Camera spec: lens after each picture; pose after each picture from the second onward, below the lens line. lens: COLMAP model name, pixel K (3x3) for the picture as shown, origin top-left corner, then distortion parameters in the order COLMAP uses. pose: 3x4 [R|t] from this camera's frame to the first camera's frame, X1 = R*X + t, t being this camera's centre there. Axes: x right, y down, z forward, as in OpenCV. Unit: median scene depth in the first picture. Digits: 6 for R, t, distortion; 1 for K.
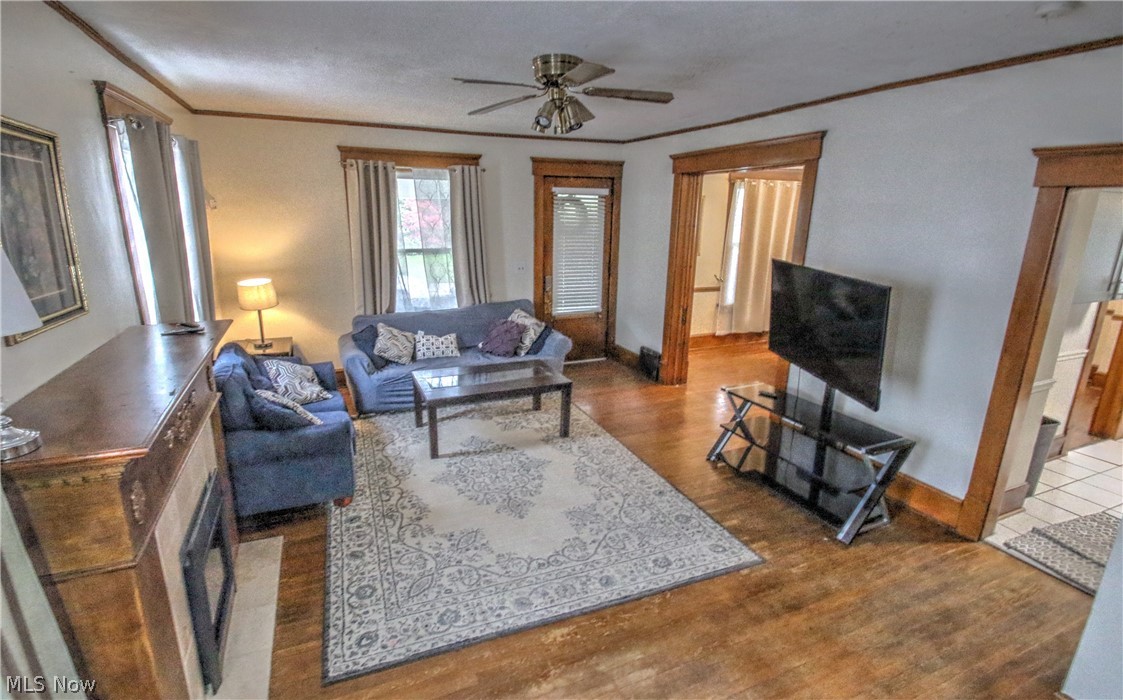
lens RADIAL K [[543.9, 0, 545.9], [0, 543.9, 349.9], [0, 0, 1]] dist [-0.001343, -0.000118]
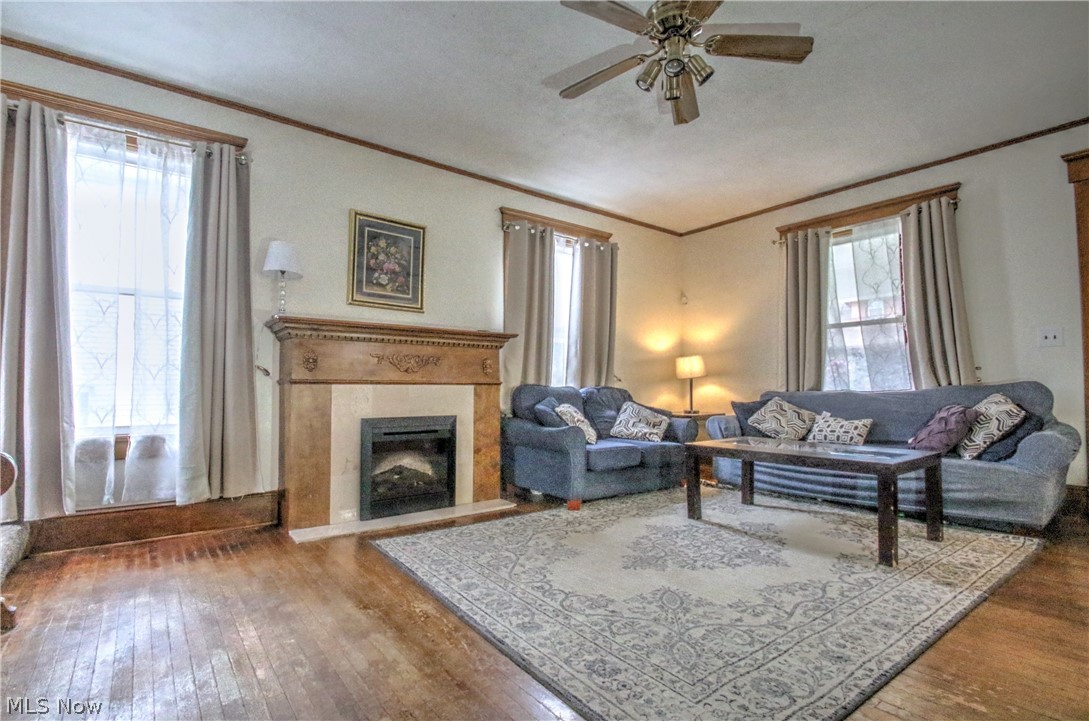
lens RADIAL K [[499.0, 0, 525.5], [0, 499.0, 369.2], [0, 0, 1]] dist [-0.012106, -0.000815]
pose [[0.236890, -0.046058, -0.970444, 0.606714], [-0.239488, 0.965284, -0.104273, 0.140292], [0.941556, 0.257111, 0.217636, 0.625380]]
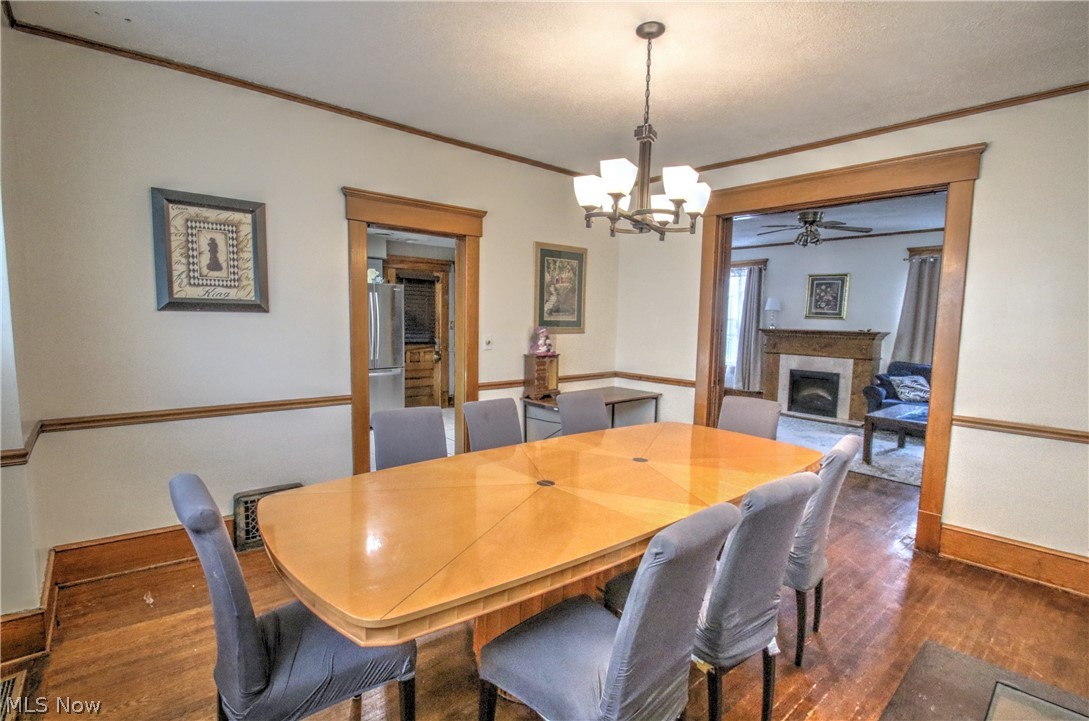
lens RADIAL K [[511.0, 0, 539.6], [0, 511.0, 370.8], [0, 0, 1]] dist [-0.001959, -0.001059]
pose [[-0.947613, 0.002801, -0.319407, 1.430173], [-0.109299, 0.936755, 0.332481, -0.426882], [0.300138, 0.349975, -0.887375, 2.263940]]
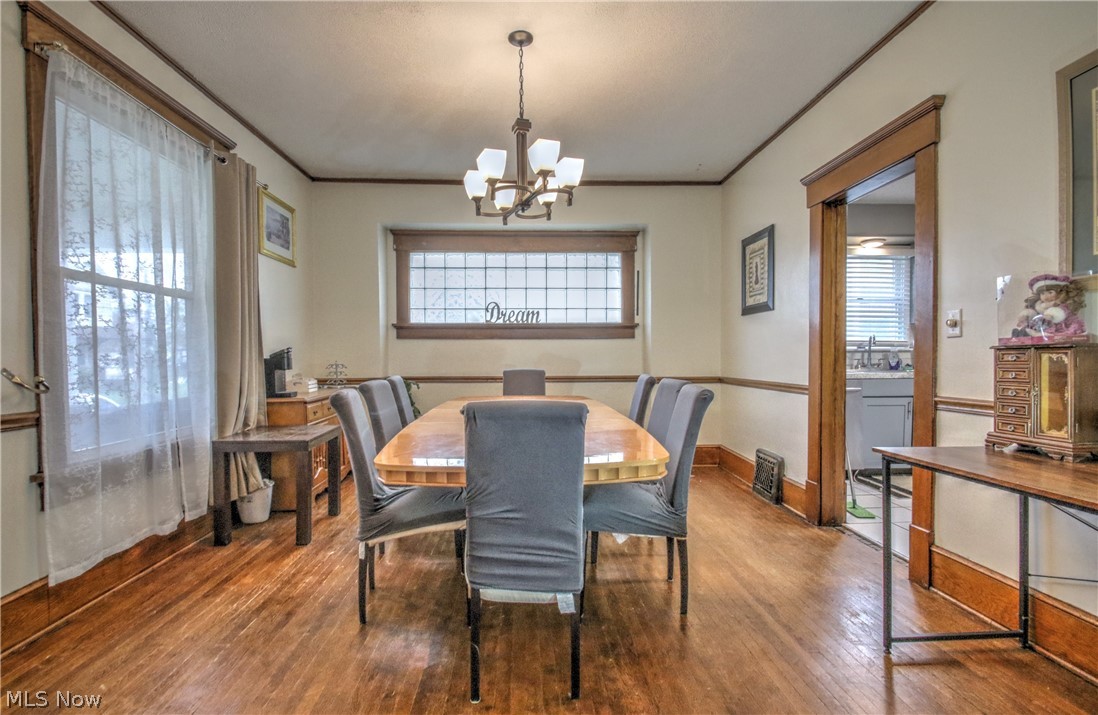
lens RADIAL K [[522.6, 0, 535.5], [0, 522.6, 371.6], [0, 0, 1]] dist [0.001394, -0.013965]
pose [[0.342595, -0.036484, 0.938775, 0.368785], [0.242822, 0.968731, -0.050967, -0.115102], [-0.907560, 0.245416, 0.340742, 1.415348]]
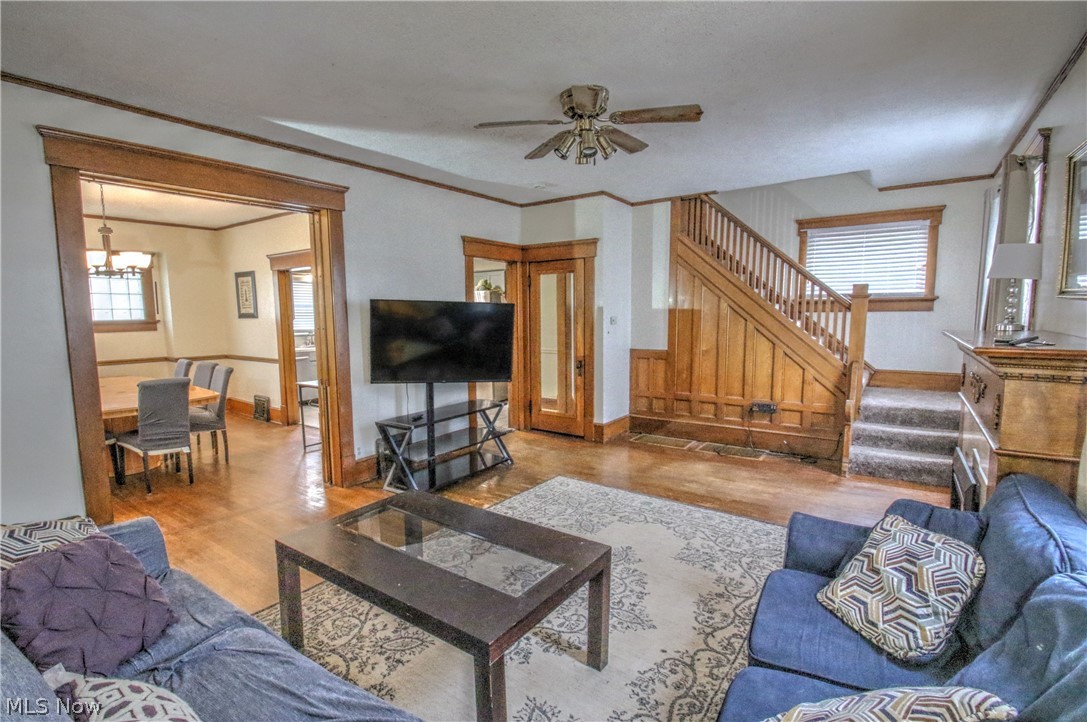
lens RADIAL K [[510.0, 0, 538.6], [0, 510.0, 371.2], [0, 0, 1]] dist [-0.001959, -0.001059]
pose [[-0.537184, -0.098440, 0.837701, -0.667905], [0.213938, 0.944786, 0.248214, -0.238951], [-0.815882, 0.312552, -0.486464, 1.439079]]
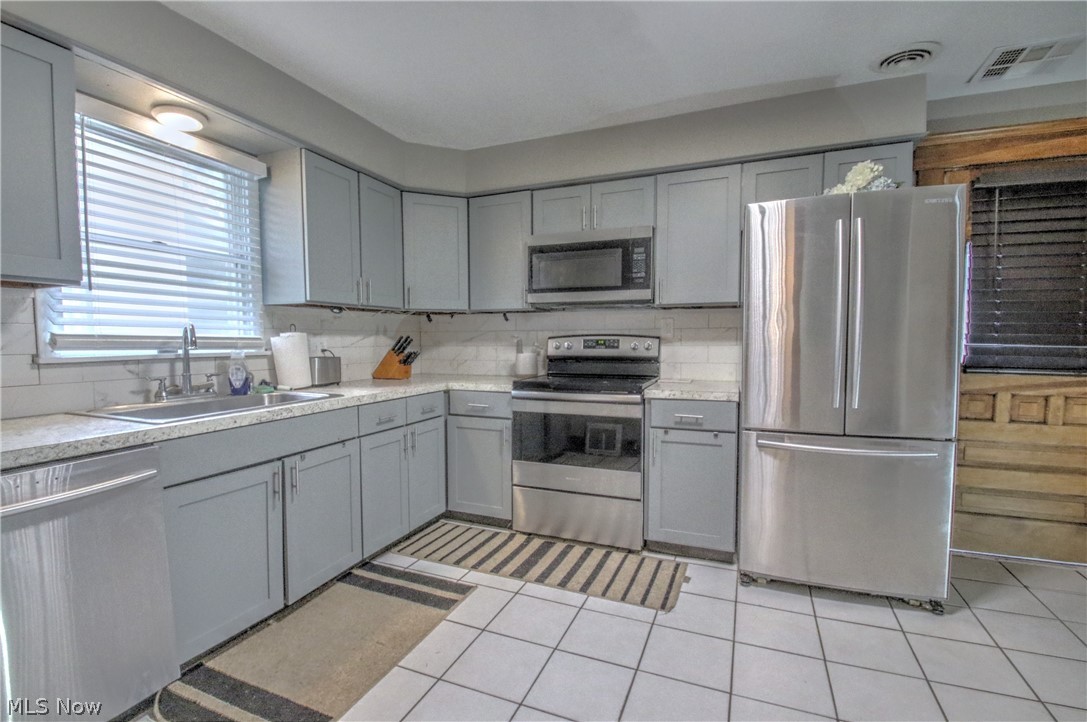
lens RADIAL K [[510.0, 0, 538.6], [0, 510.0, 371.2], [0, 0, 1]] dist [-0.001959, -0.001059]
pose [[-0.712377, -0.049308, 0.700063, 1.242338], [0.175224, 0.953439, 0.245461, -0.085531], [-0.679570, 0.297529, -0.670568, 1.195612]]
